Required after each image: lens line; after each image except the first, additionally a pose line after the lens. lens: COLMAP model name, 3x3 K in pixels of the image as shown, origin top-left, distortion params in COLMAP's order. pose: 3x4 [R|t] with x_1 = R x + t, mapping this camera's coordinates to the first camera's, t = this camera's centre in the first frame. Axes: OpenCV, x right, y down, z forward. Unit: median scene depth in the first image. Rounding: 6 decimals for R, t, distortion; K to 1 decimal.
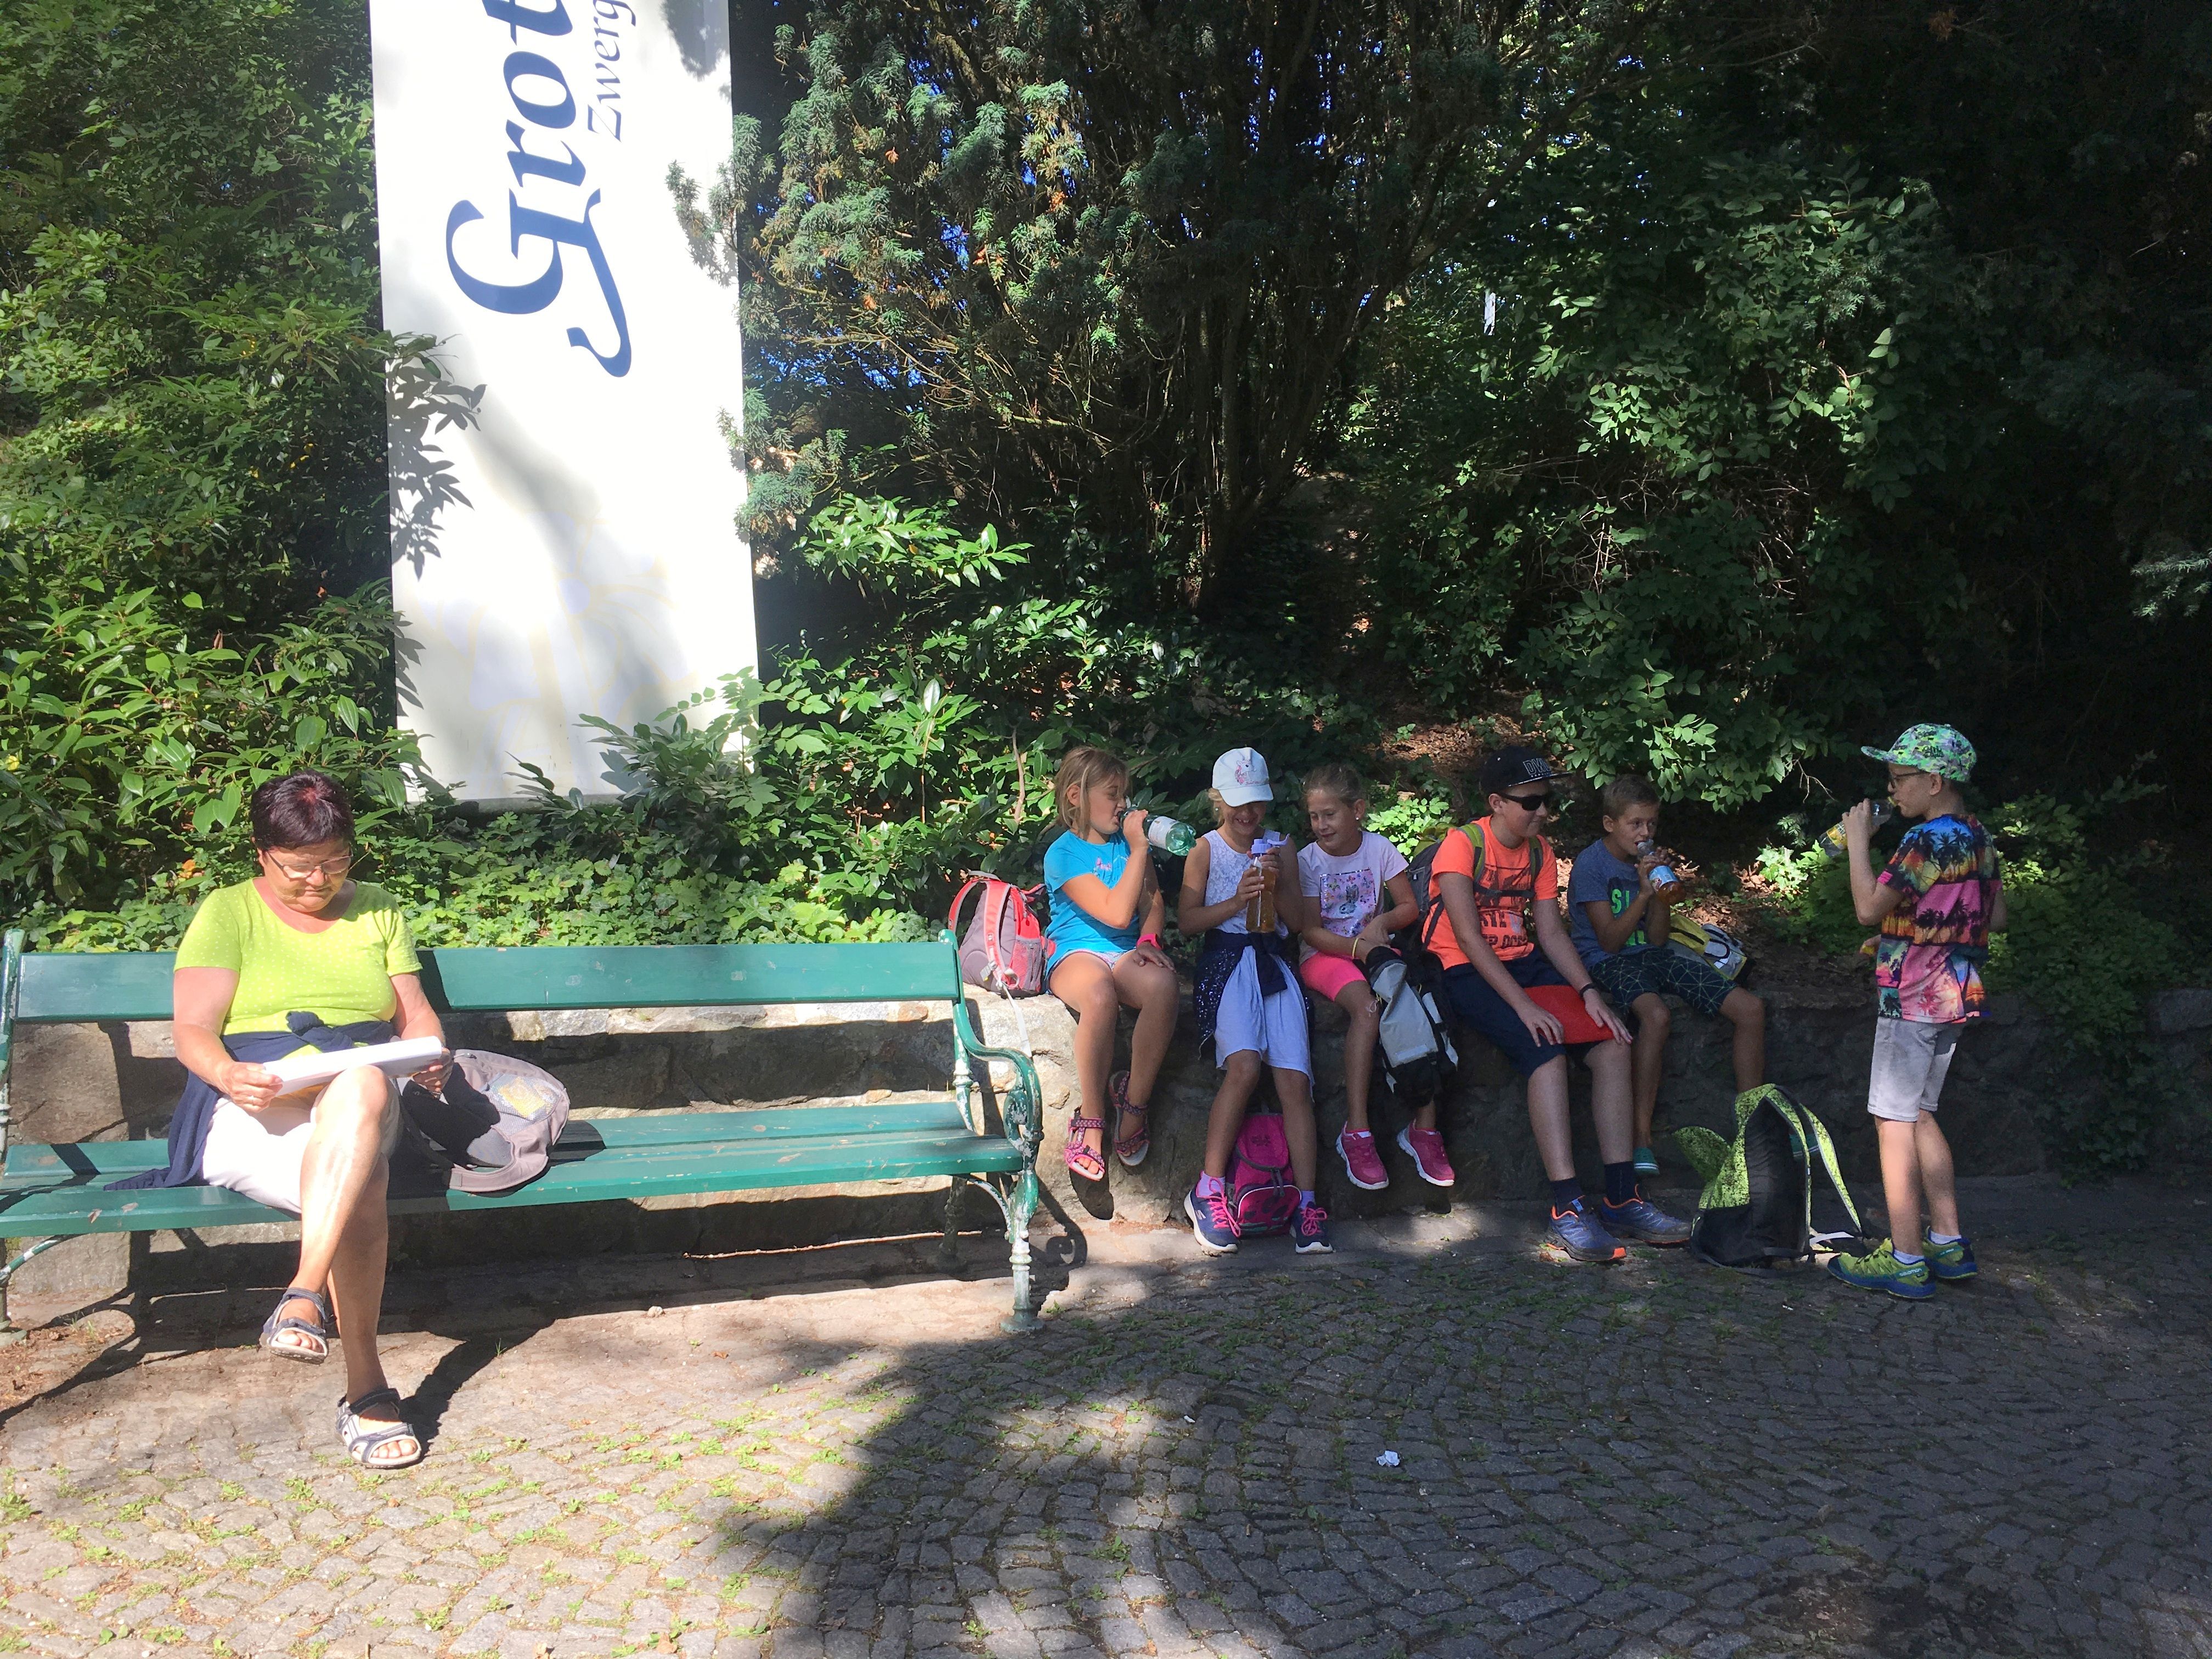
lens RADIAL K [[1898.3, 0, 1093.1], [0, 1898.3, 830.0], [0, 0, 1]] dist [0.068978, -0.036824]
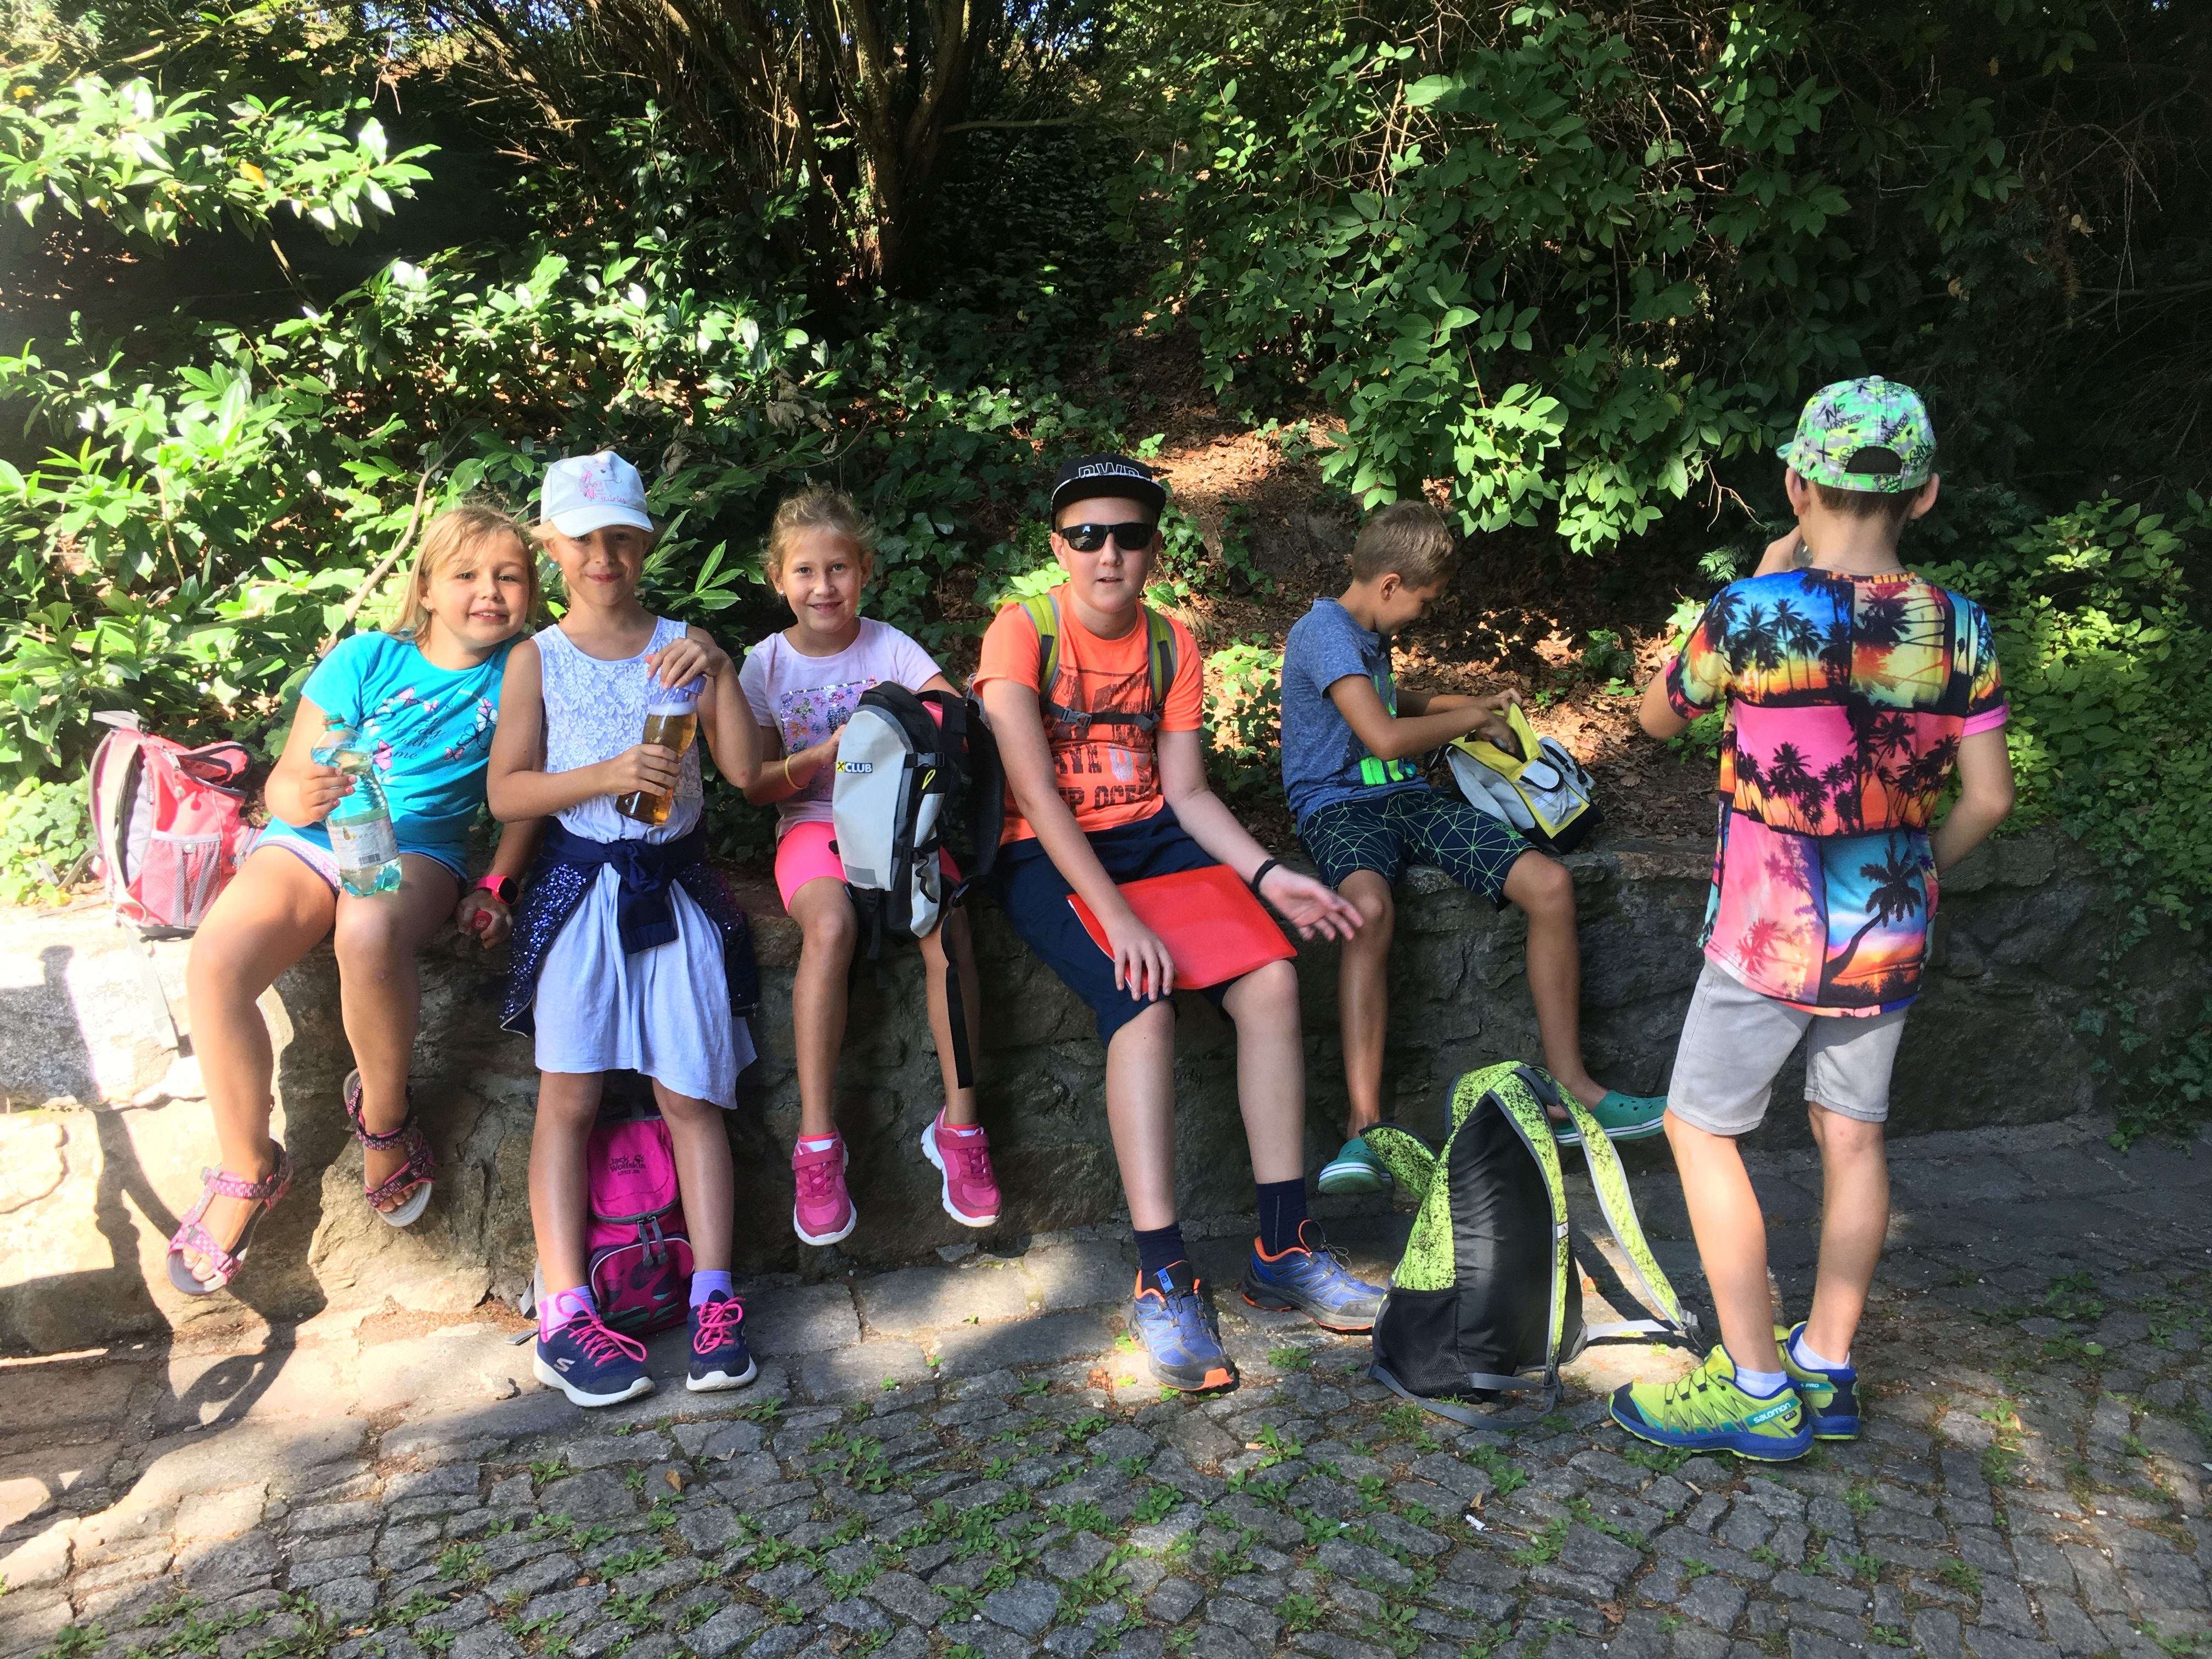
lens RADIAL K [[1898.3, 0, 1117.8], [0, 1898.3, 832.2], [0, 0, 1]] dist [0.068978, -0.036824]
pose [[0.996956, -0.027060, -0.073121, 0.229794], [0.036267, 0.991152, 0.127679, -0.004052], [0.069019, -0.129942, 0.989116, 0.376858]]
